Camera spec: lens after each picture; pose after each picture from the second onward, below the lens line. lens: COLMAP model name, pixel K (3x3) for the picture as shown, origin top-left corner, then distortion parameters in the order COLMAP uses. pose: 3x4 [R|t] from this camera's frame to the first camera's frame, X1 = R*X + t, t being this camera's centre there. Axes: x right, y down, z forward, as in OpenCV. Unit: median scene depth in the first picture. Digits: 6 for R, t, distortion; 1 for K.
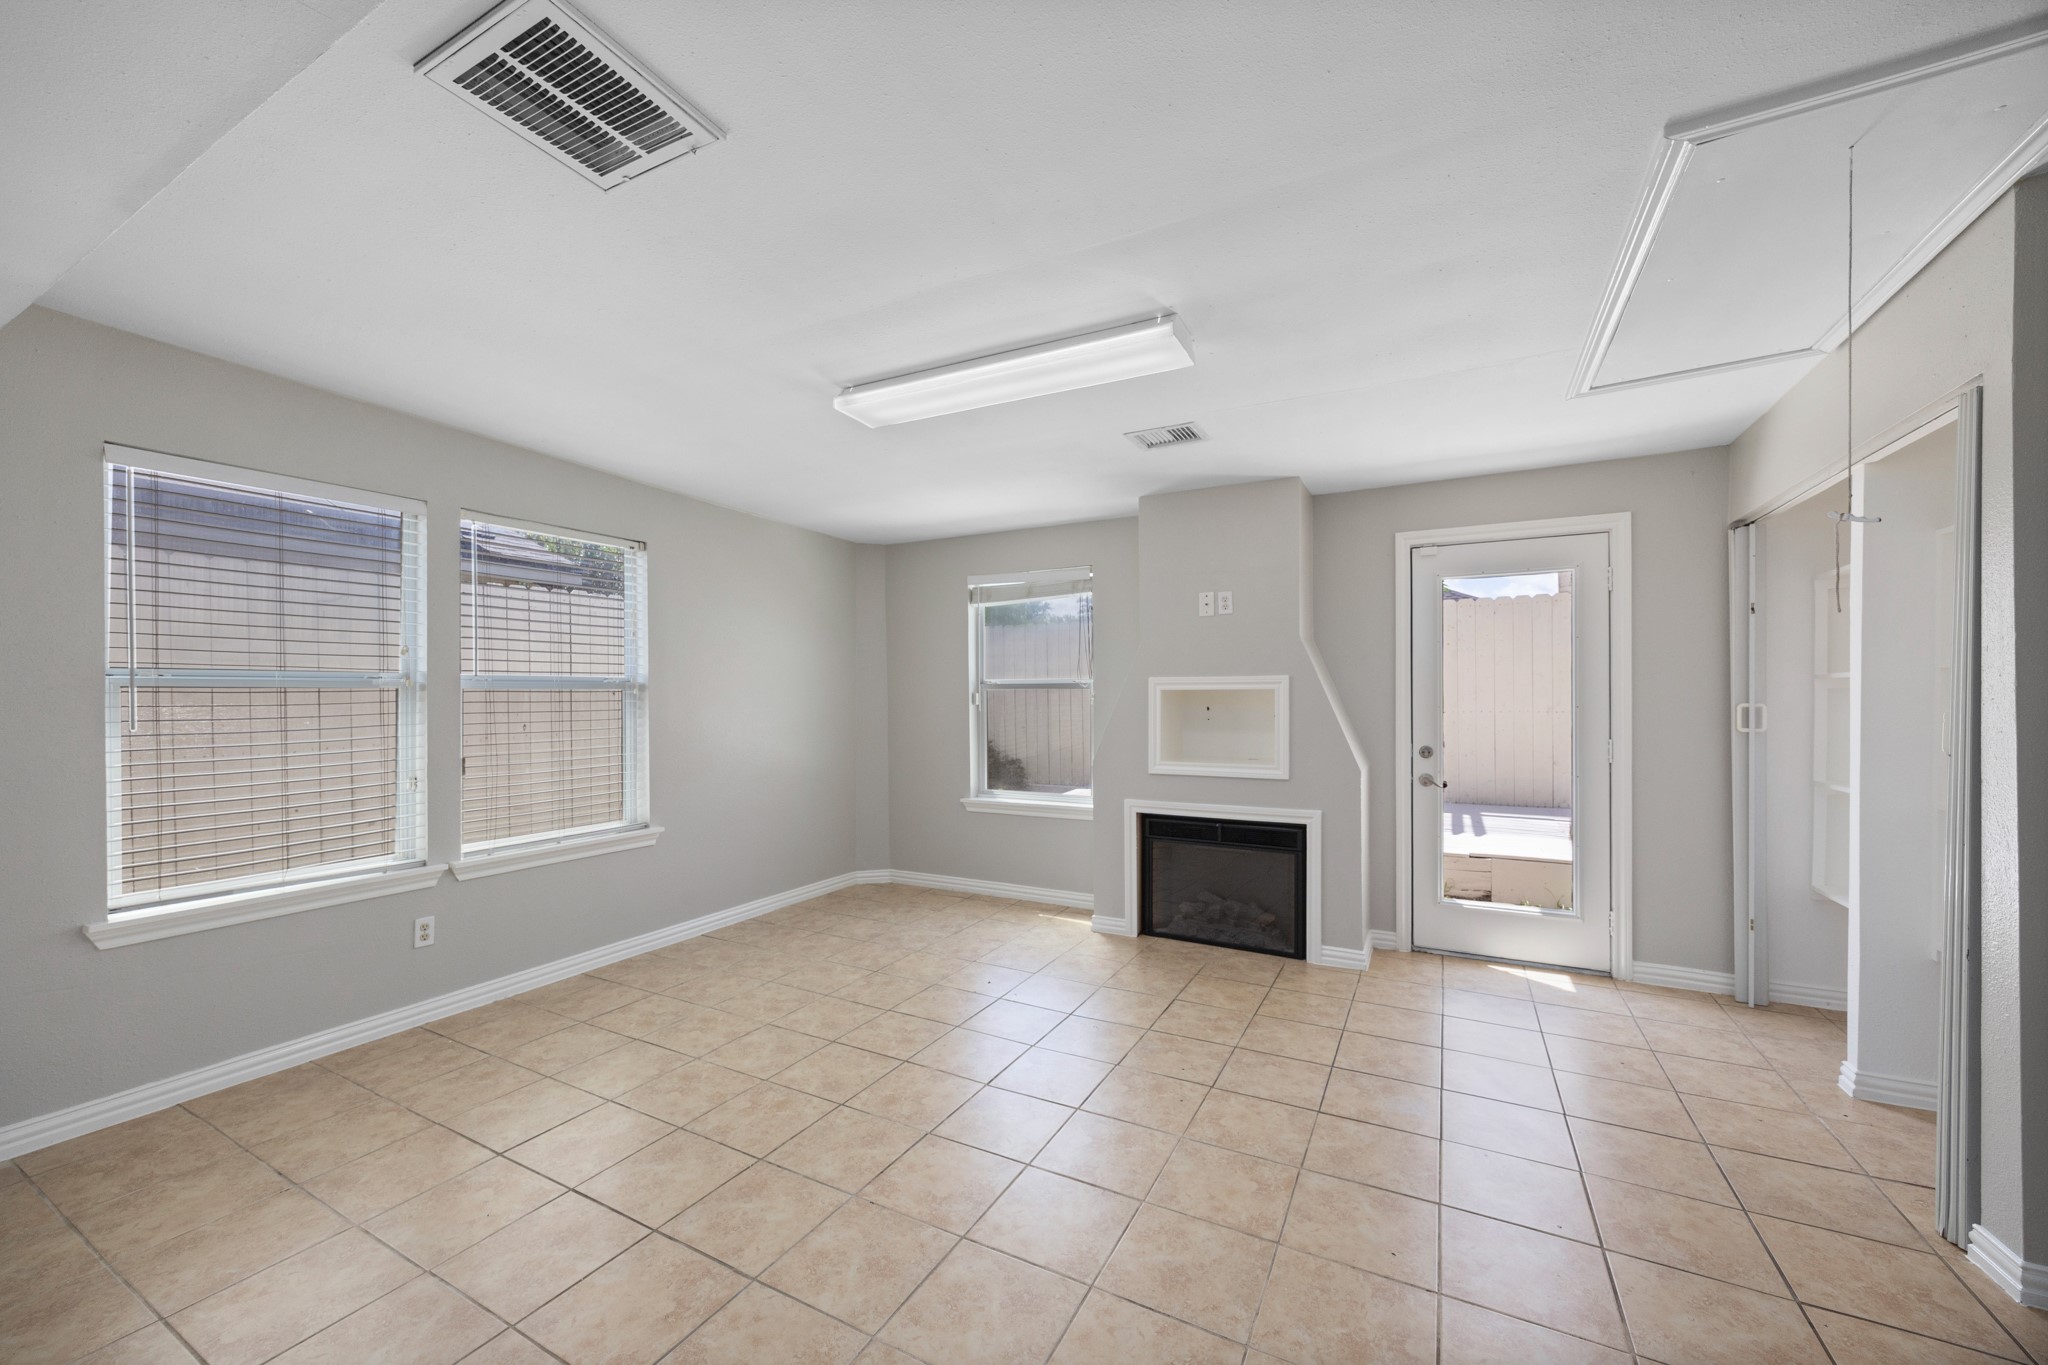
lens RADIAL K [[785.9, 0, 1017.1], [0, 785.9, 694.8], [0, 0, 1]] dist [0.001314, 0.000429]
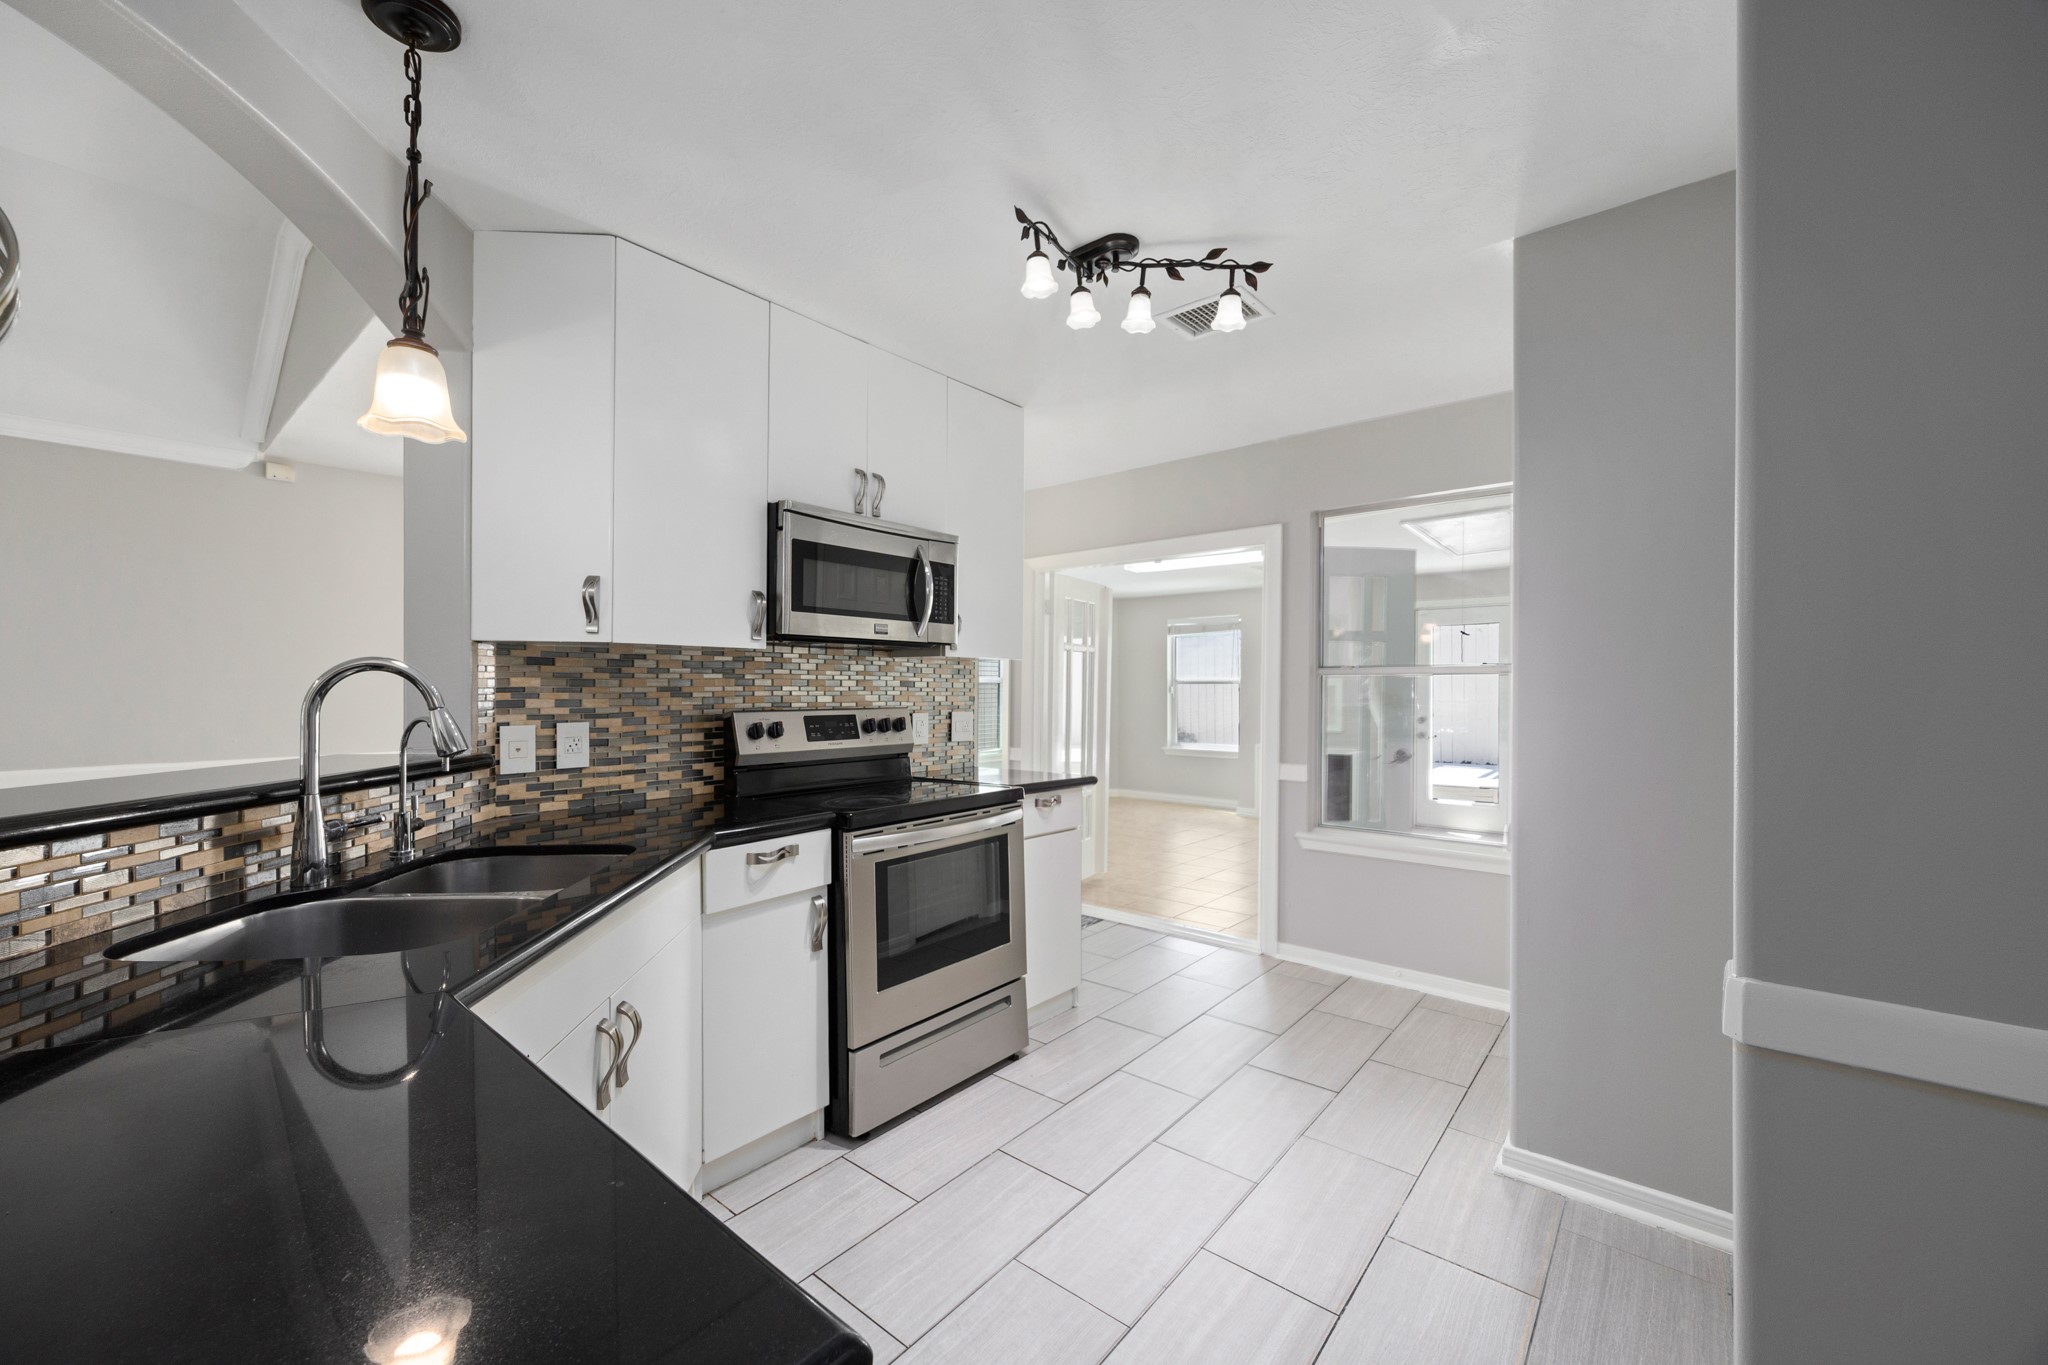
lens RADIAL K [[785.9, 0, 1018.7], [0, 785.9, 689.4], [0, 0, 1]] dist [0.001314, 0.000429]
pose [[0.978504, 0.007134, -0.206105, -0.035516], [-0.007389, 0.999973, -0.000466, 0.009923], [0.206096, 0.001979, 0.978530, -1.091339]]
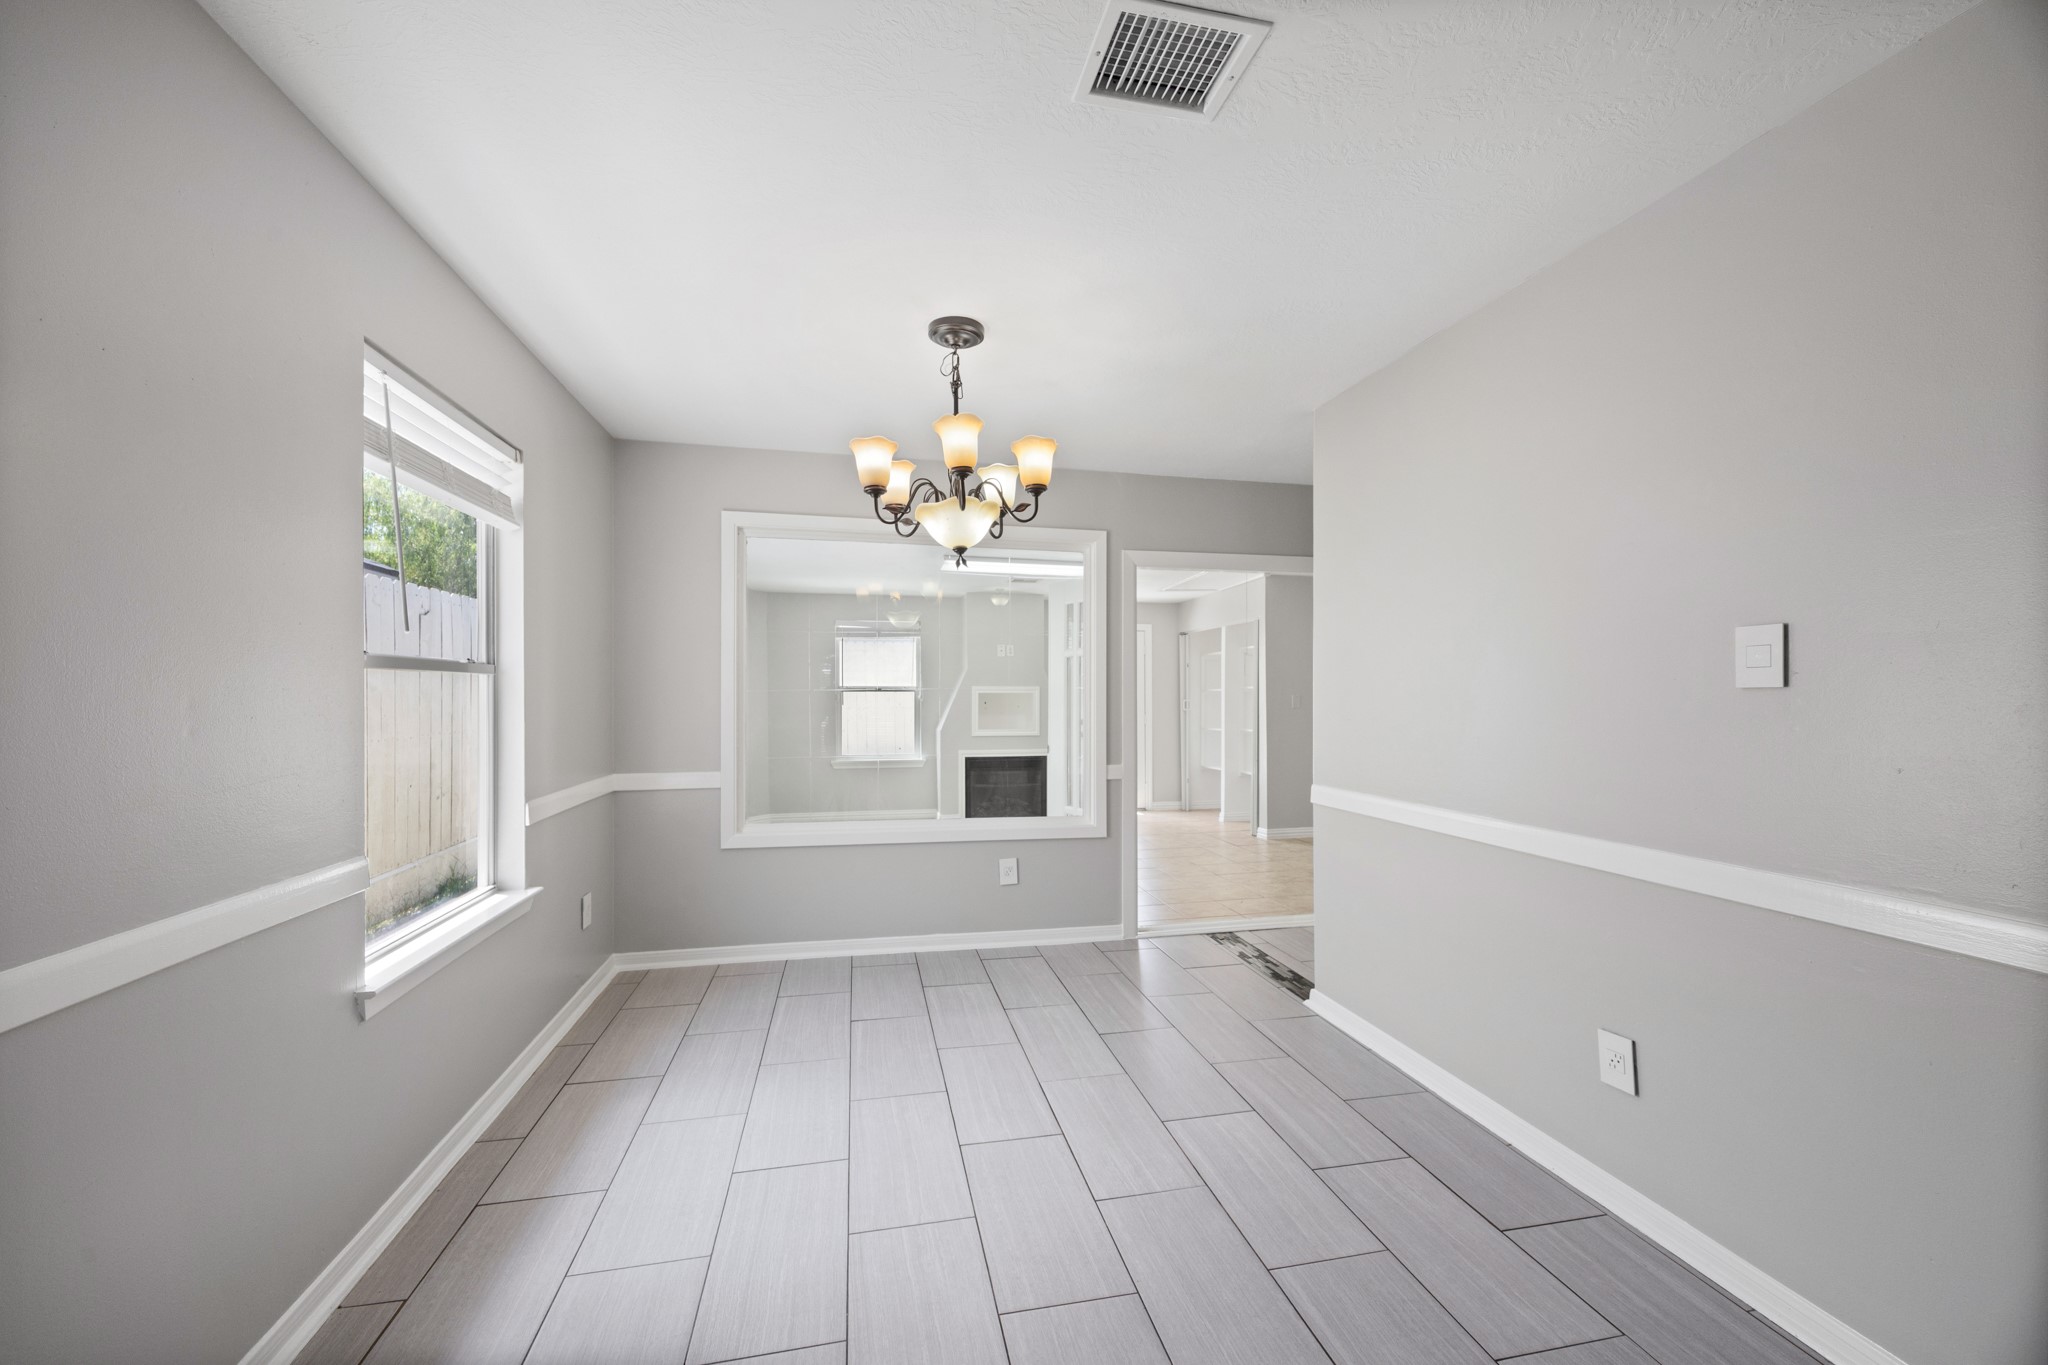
lens RADIAL K [[785.9, 0, 1022.0], [0, 785.9, 680.8], [0, 0, 1]] dist [0.001314, 0.000429]
pose [[0.761637, 0.020105, 0.647693, -1.109336], [-0.003689, 0.999637, -0.026692, 0.016864], [-0.647994, 0.017941, 0.761434, -0.615231]]
